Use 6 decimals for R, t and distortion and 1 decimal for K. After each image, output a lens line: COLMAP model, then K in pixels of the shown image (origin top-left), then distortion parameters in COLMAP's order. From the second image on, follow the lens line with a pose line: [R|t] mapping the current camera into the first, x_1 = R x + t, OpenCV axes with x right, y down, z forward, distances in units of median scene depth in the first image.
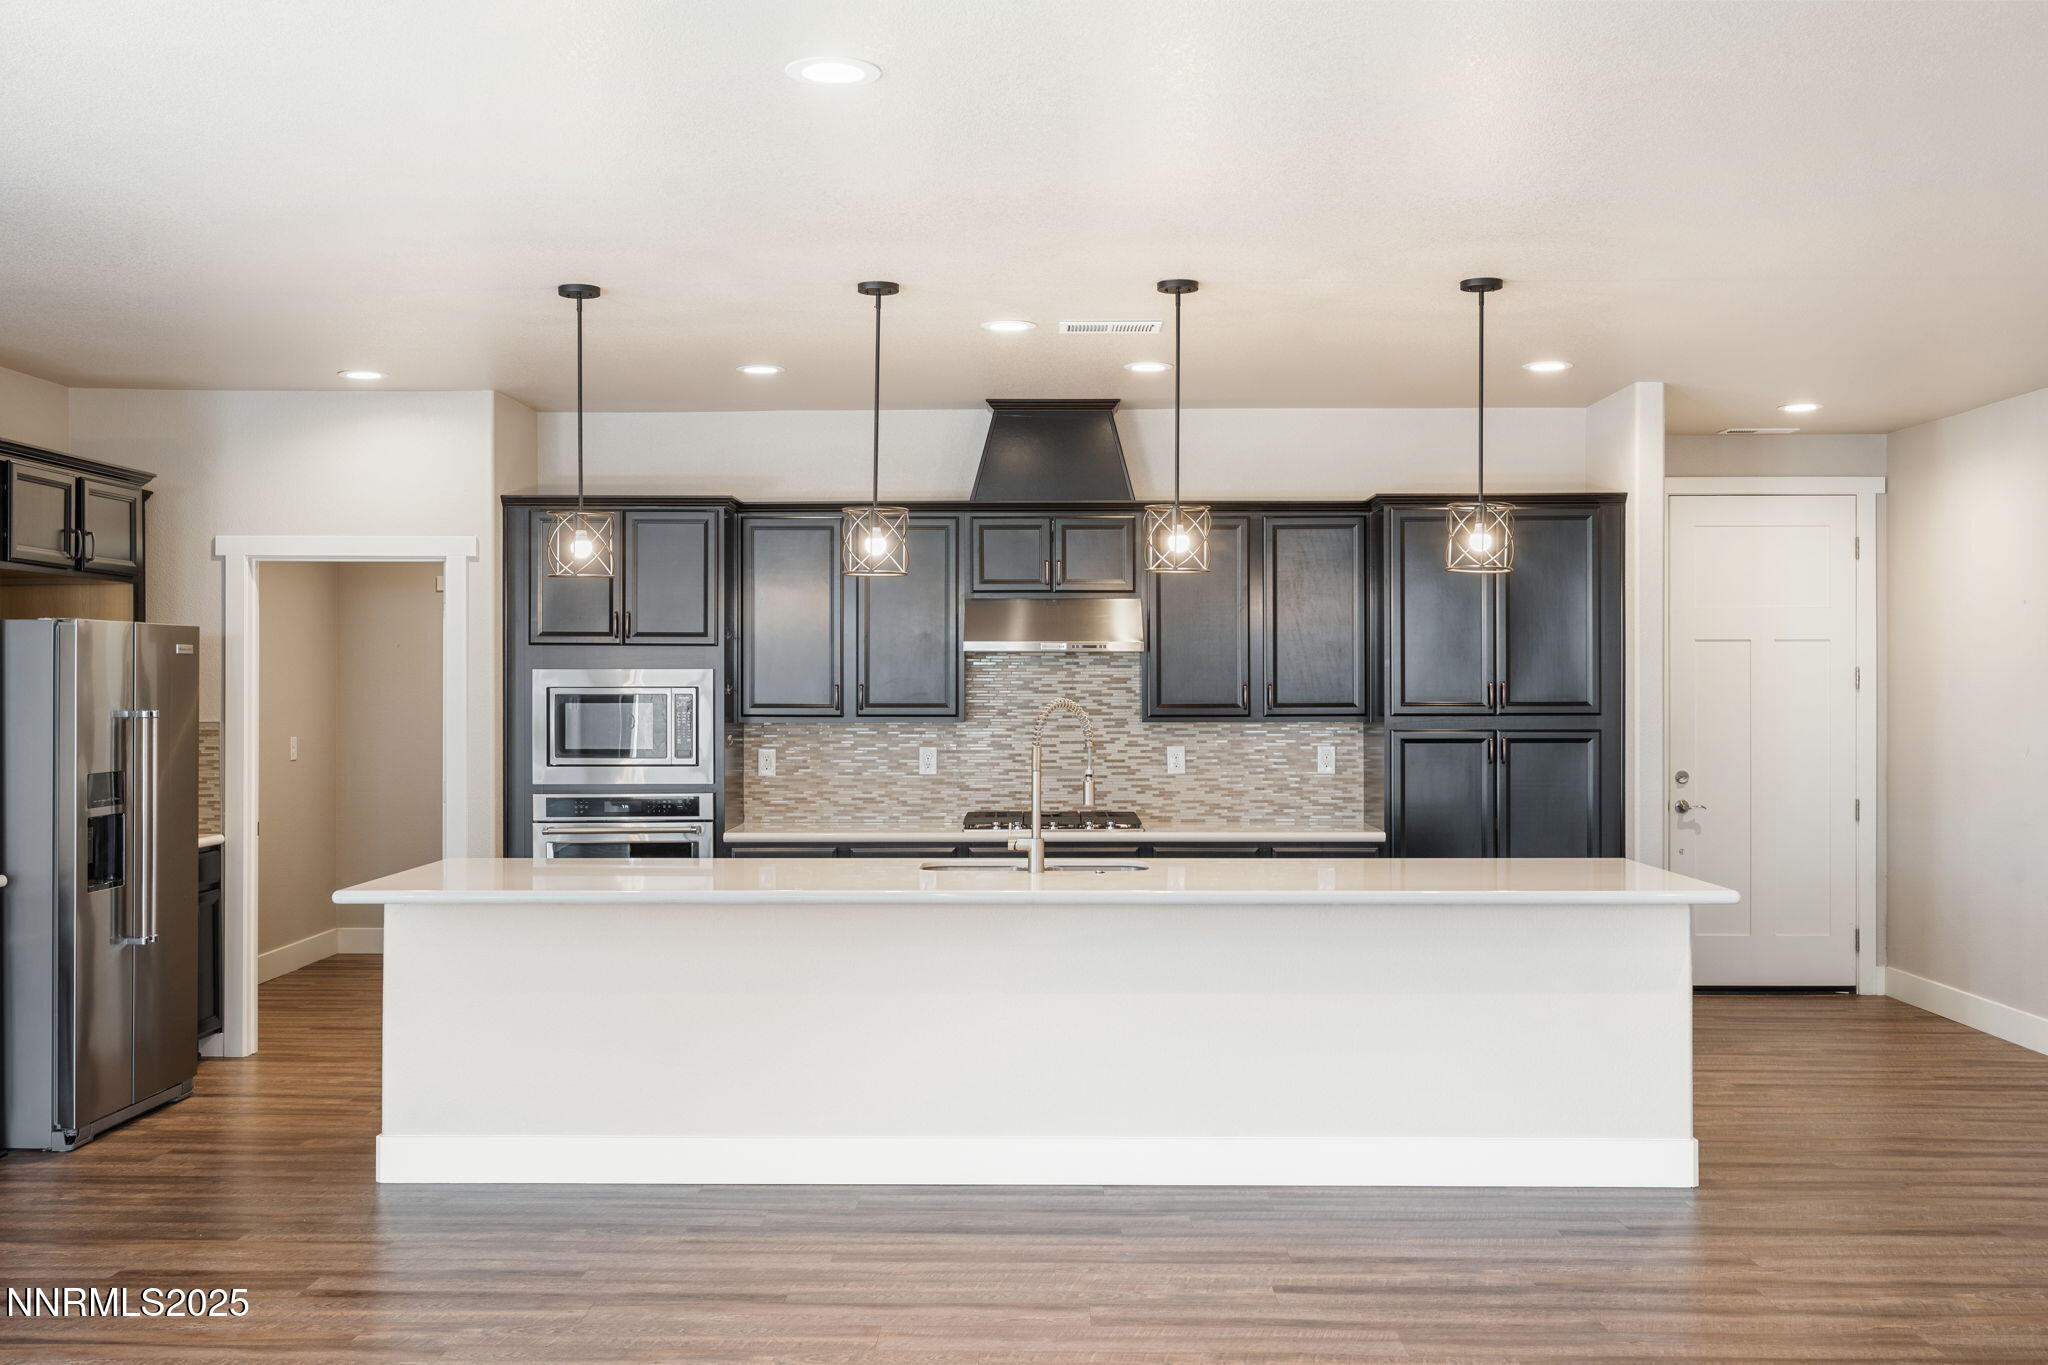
lens RADIAL K [[1995.0, 0, 1003.6], [0, 1995.0, 692.4], [0, 0, 1]] dist [0.007847, 0.000000]
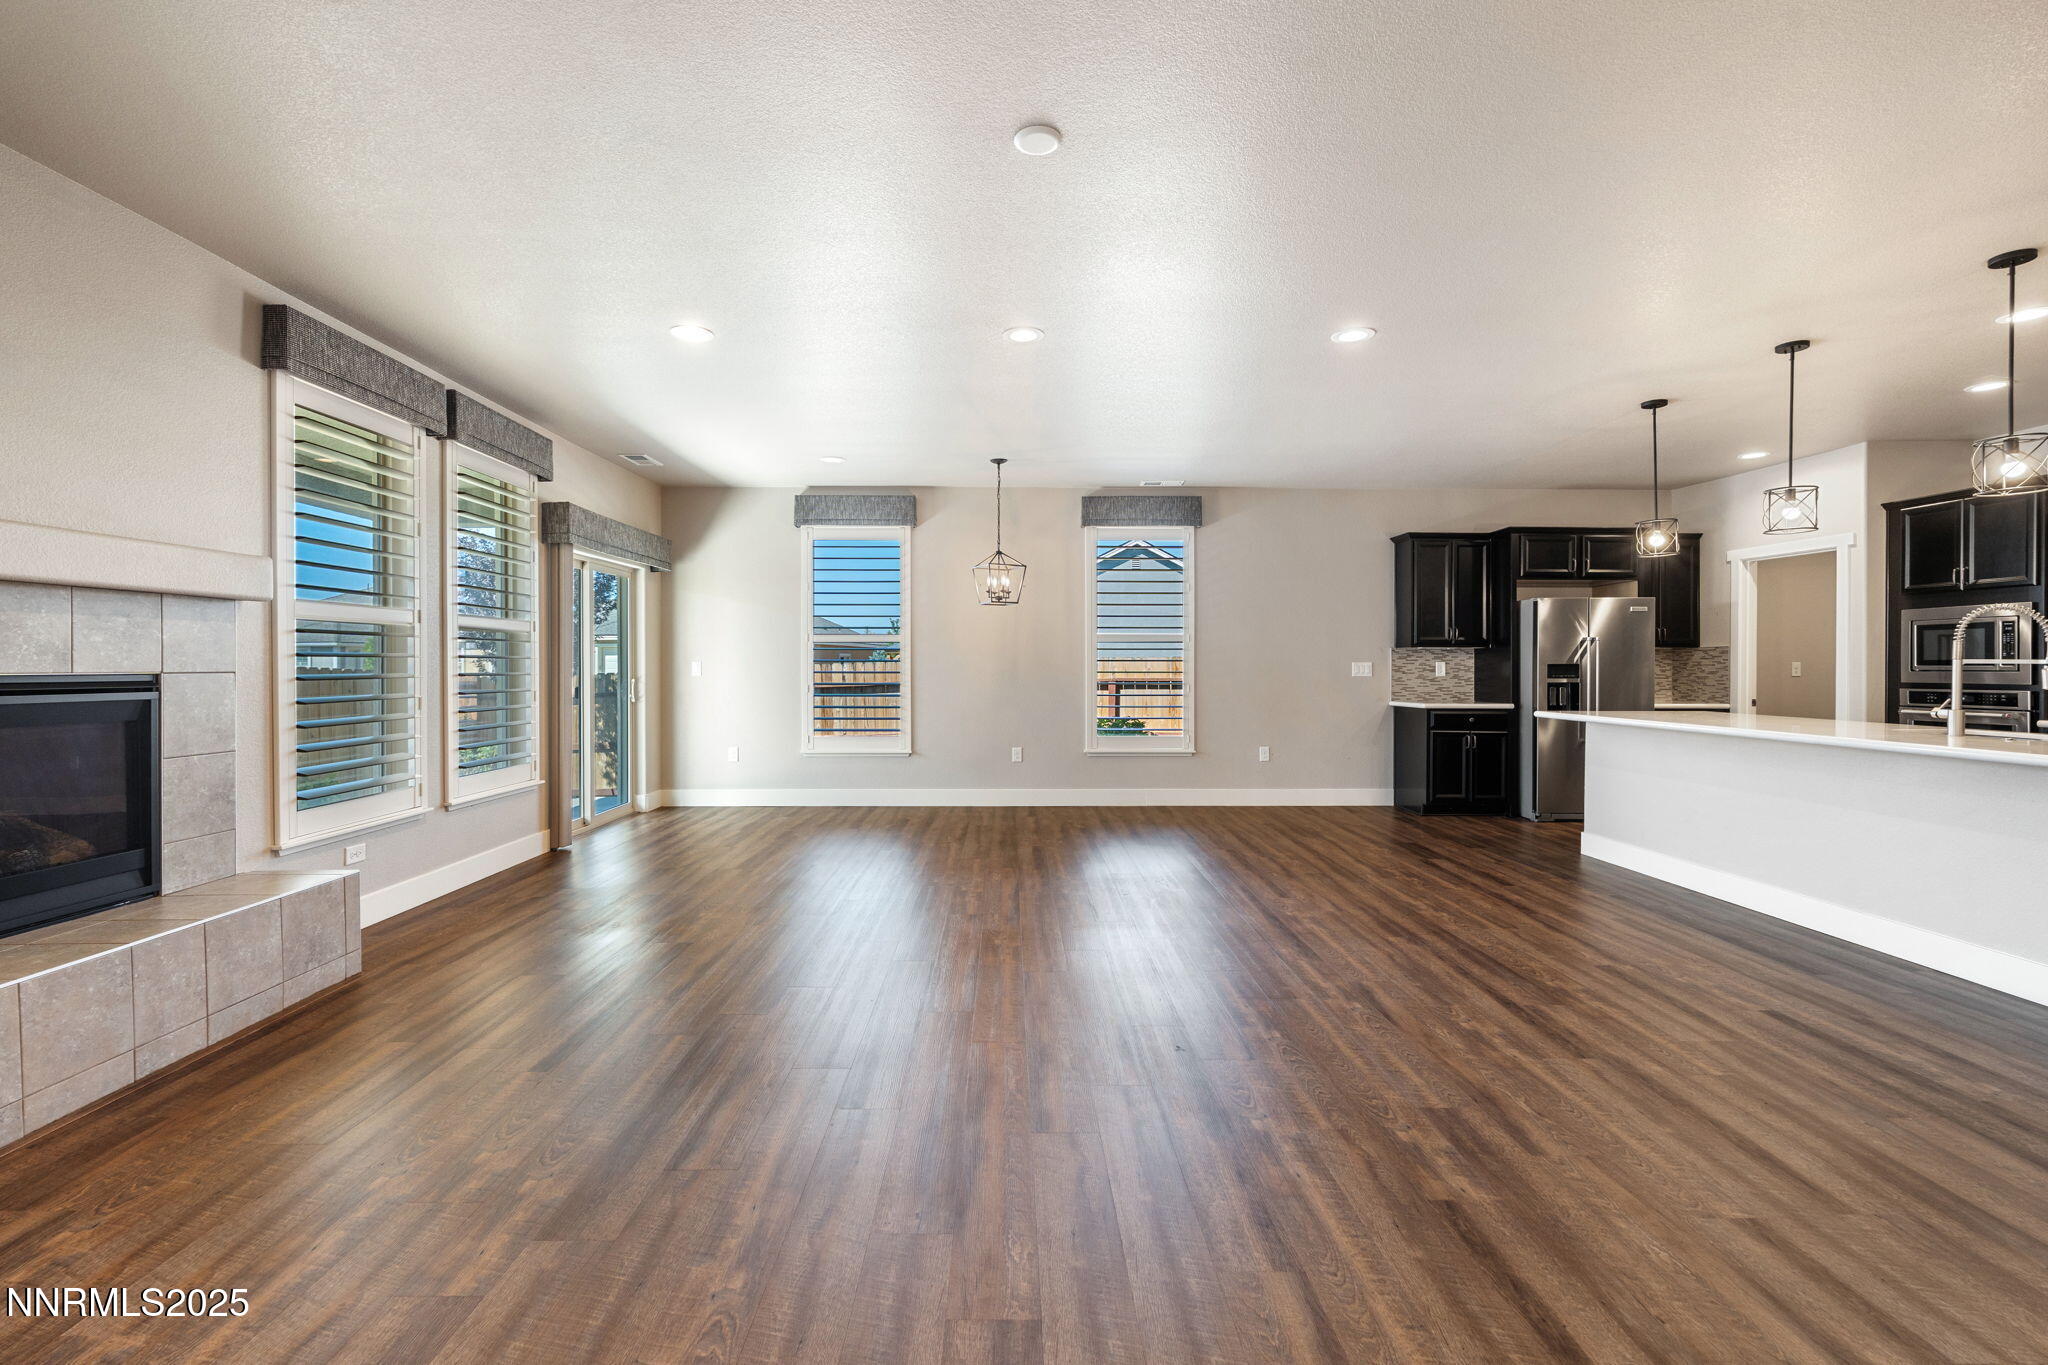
lens RADIAL K [[893.4, 0, 1016.7], [0, 893.4, 665.9], [0, 0, 1]] dist [-0.003405, -0.000091]
pose [[0.032049, 0.002376, -0.999483, 0.456185], [-0.004827, 0.999986, 0.002222, 0.035259], [0.999475, 0.004754, 0.032060, 0.277075]]
